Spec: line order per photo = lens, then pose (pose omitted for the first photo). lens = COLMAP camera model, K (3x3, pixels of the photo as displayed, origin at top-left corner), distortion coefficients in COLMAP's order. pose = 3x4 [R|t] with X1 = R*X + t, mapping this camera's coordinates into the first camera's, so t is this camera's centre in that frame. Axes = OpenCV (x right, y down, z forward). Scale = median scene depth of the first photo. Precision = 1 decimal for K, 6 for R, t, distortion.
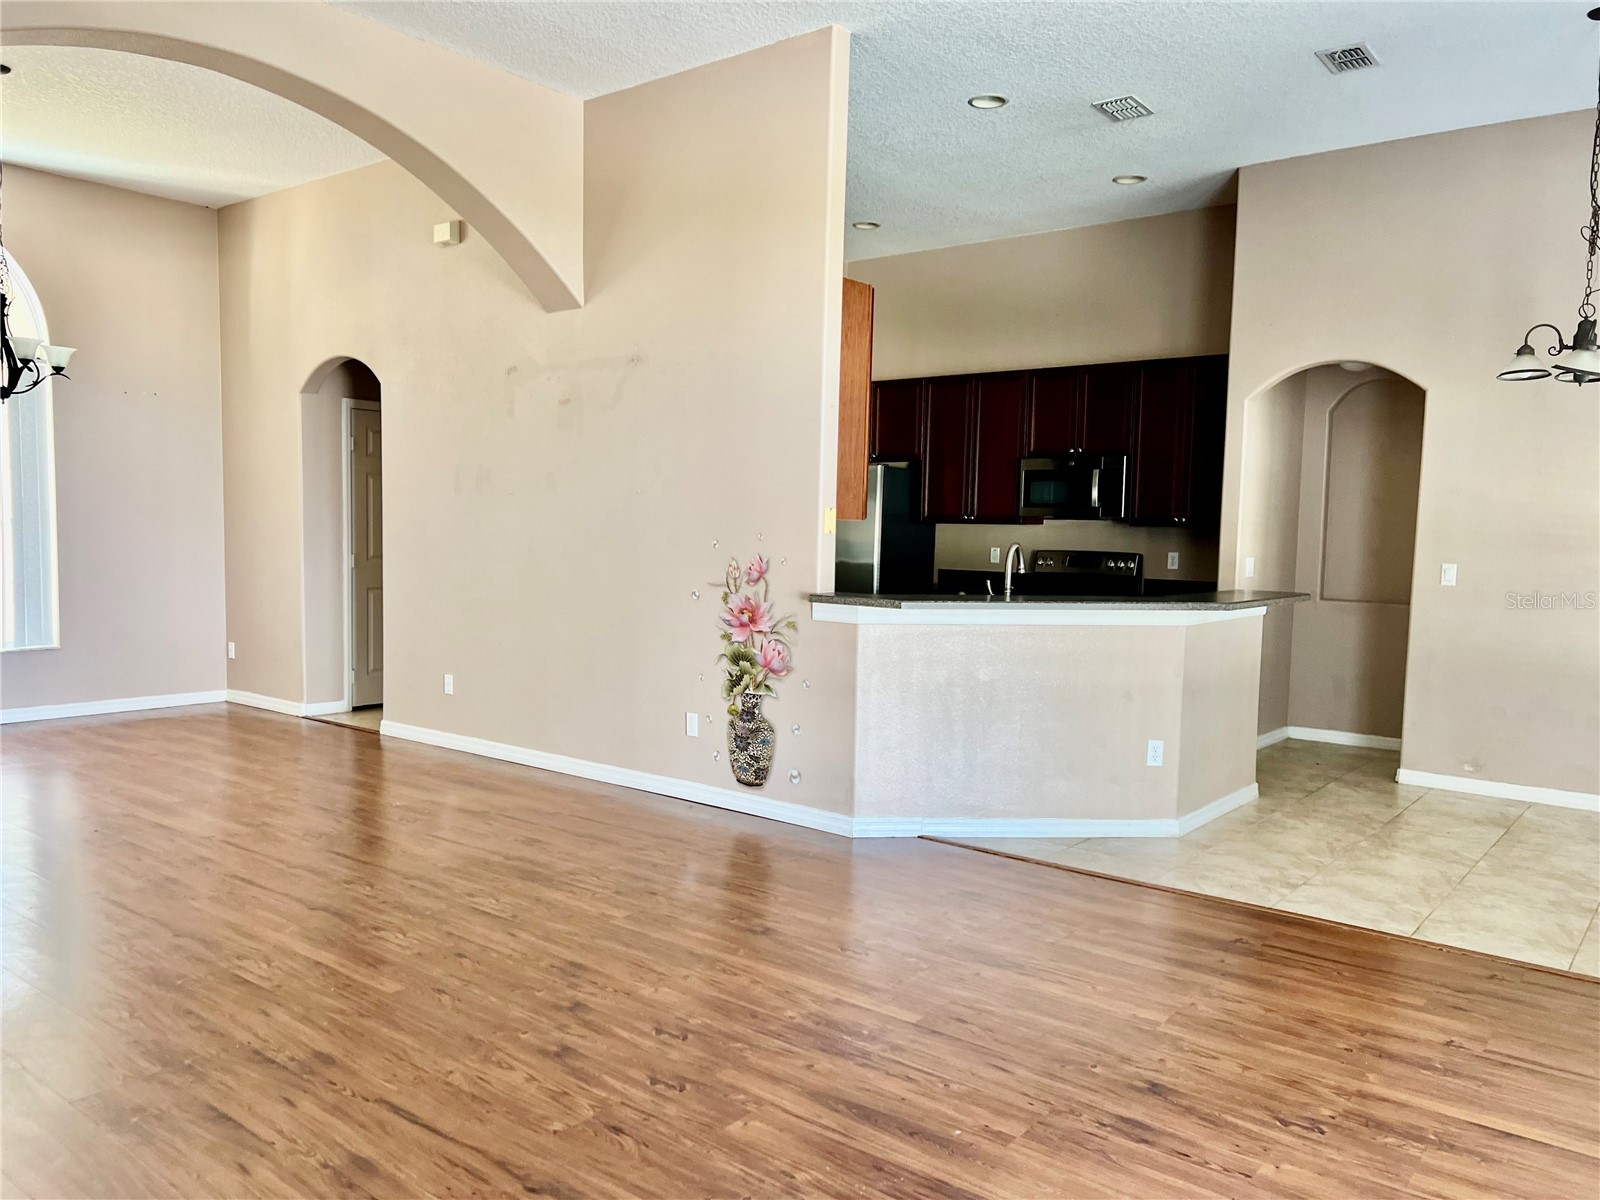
lens RADIAL K [[1197.5, 0, 794.1], [0, 1197.5, 607.8], [0, 0, 1]] dist [0.068811, -0.076318]
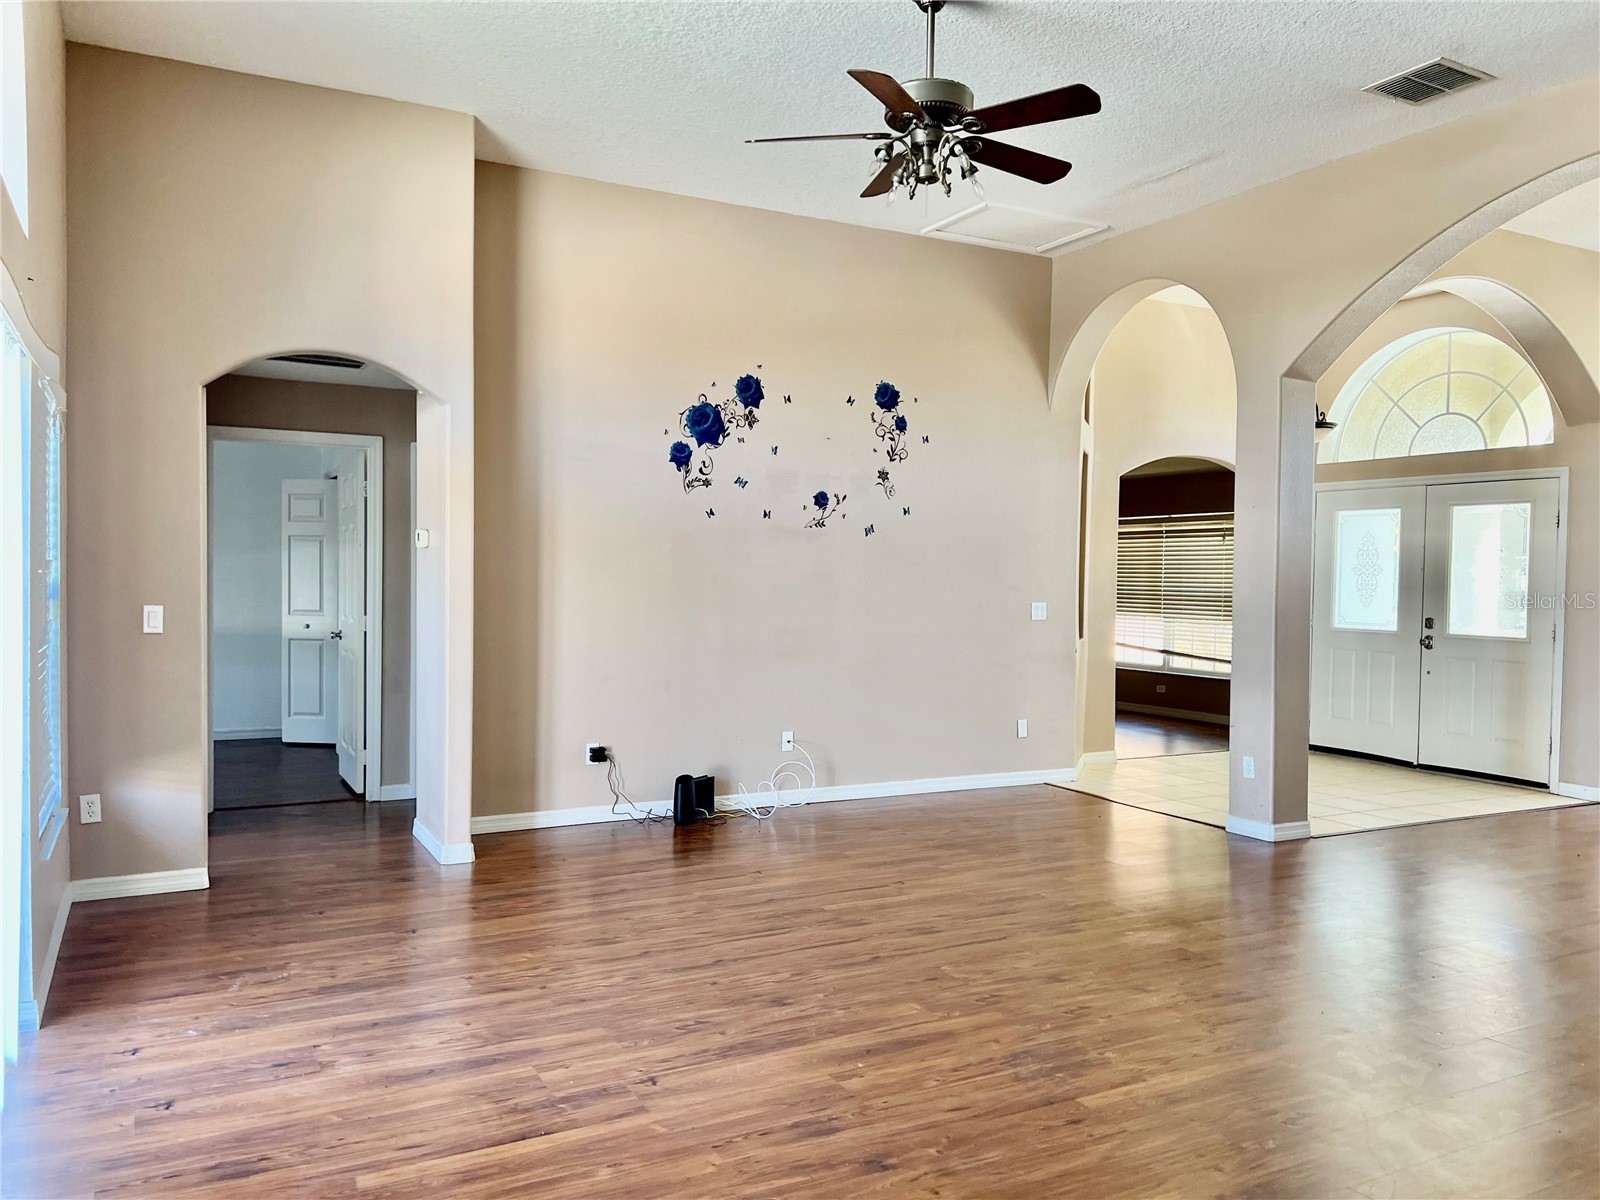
lens RADIAL K [[1197.5, 0, 796.4], [0, 1197.5, 616.3], [0, 0, 1]] dist [0.068811, -0.076318]
pose [[-0.394291, 0.005912, -0.918967, 0.699683], [-0.089544, 0.994974, 0.044821, -0.039571], [0.914613, 0.099961, -0.391780, 0.745720]]
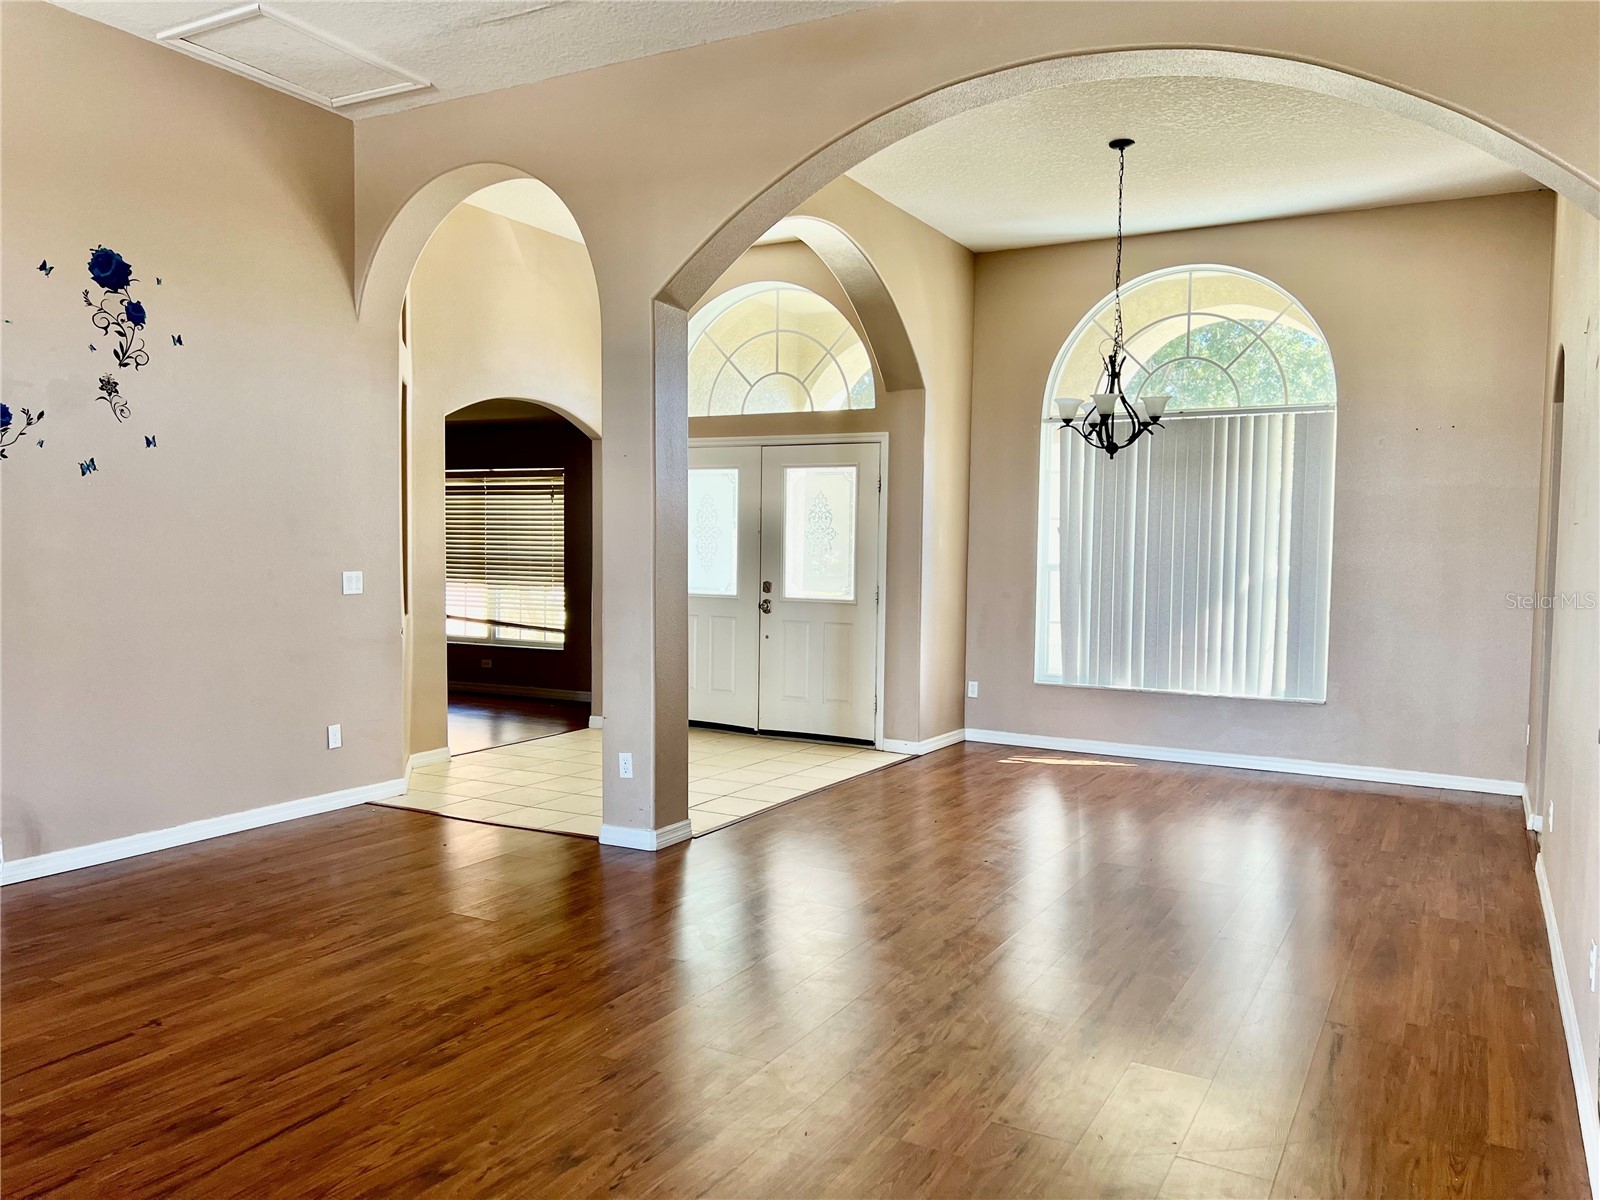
lens RADIAL K [[1197.5, 0, 807.5], [0, 1197.5, 613.3], [0, 0, 1]] dist [0.068811, -0.076318]
pose [[0.174725, 0.037042, -0.983920, 0.411067], [-0.083325, 0.996264, 0.022710, -0.038971], [0.981085, 0.078017, 0.177158, 0.656682]]
